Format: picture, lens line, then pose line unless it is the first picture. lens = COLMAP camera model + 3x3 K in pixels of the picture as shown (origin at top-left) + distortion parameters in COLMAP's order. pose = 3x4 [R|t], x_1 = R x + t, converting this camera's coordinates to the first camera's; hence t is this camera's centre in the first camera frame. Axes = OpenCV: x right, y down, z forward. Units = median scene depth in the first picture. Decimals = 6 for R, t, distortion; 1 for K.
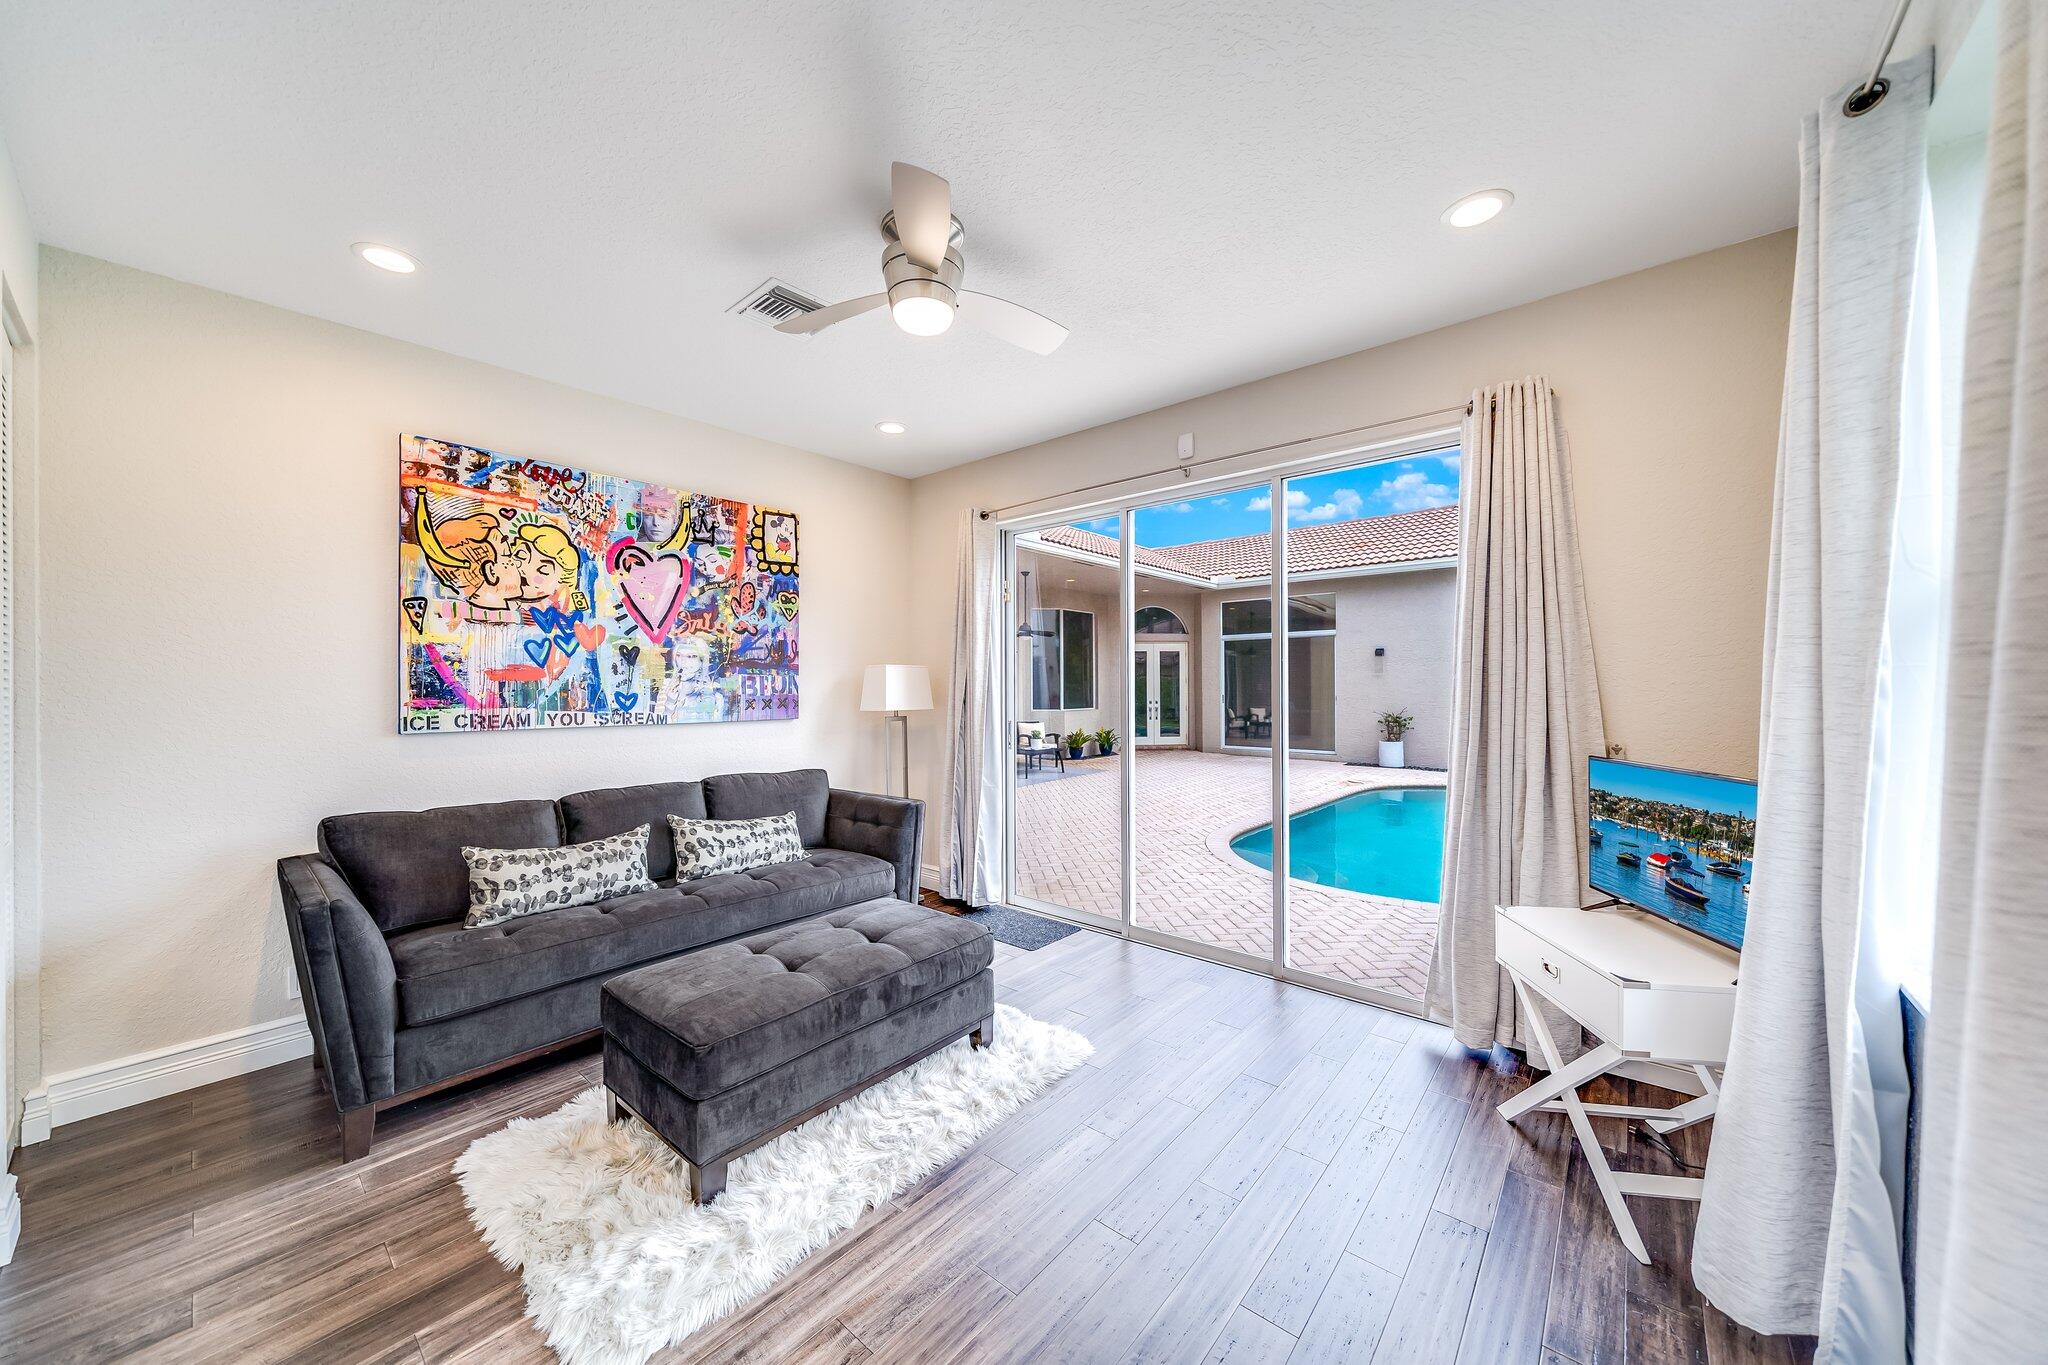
lens RADIAL K [[707.9, 0, 1024.0], [0, 707.9, 682.5], [0, 0, 1]] dist [-0.001318, -0.000070]
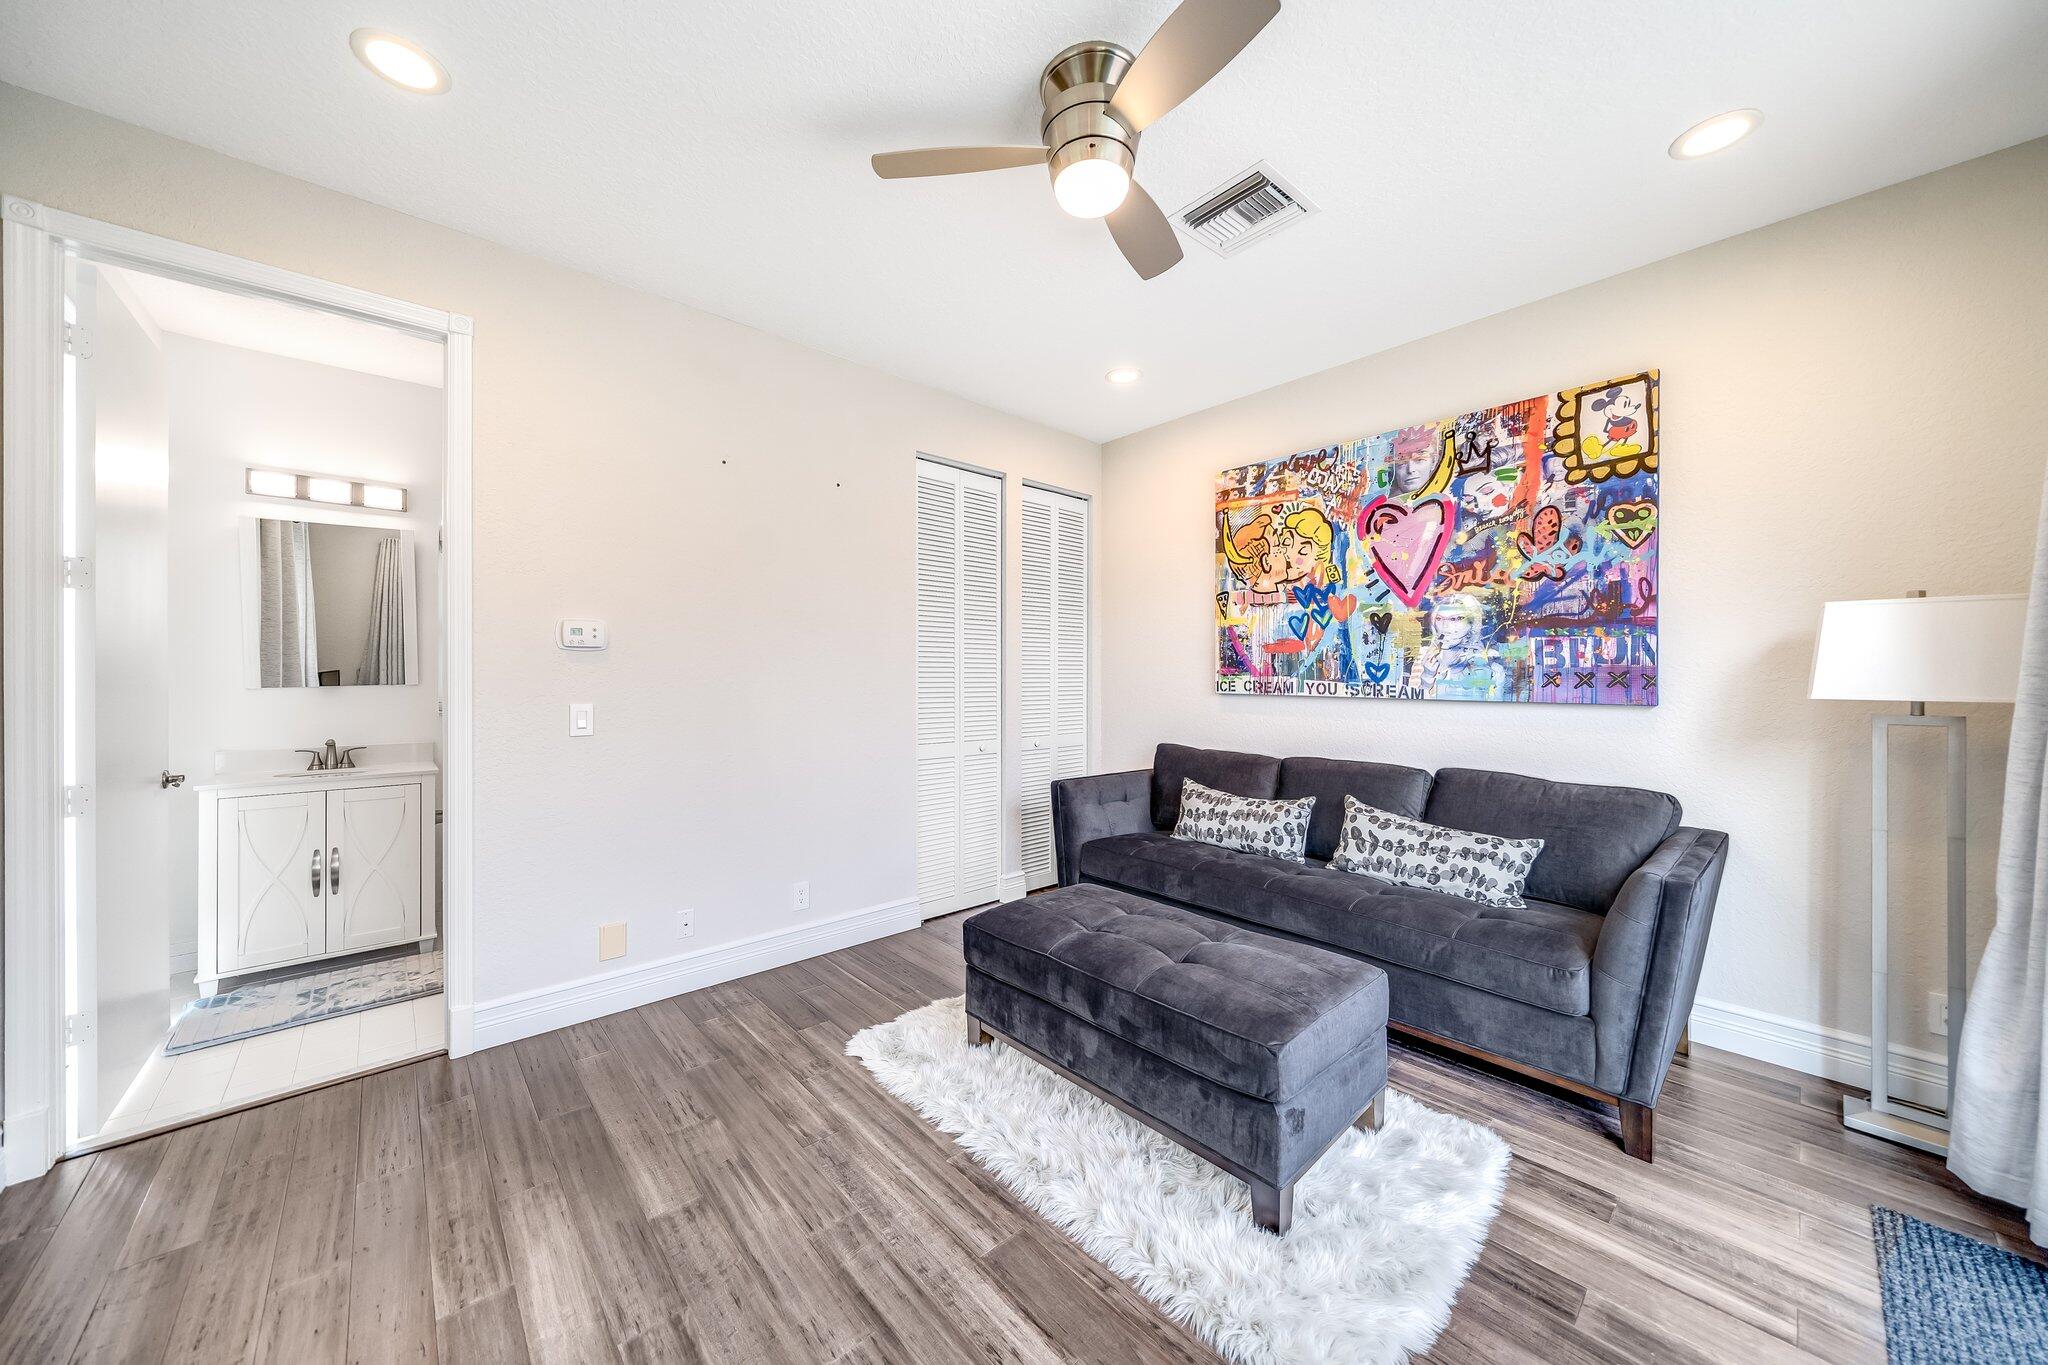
lens RADIAL K [[701.7, 0, 1015.3], [0, 701.7, 678.0], [0, 0, 1]] dist [-0.008757, -0.000075]
pose [[-0.134802, 0.014477, -0.990767, 0.418208], [0.008562, 0.999873, 0.013445, 0.017322], [0.990836, -0.006671, -0.134909, 0.639681]]
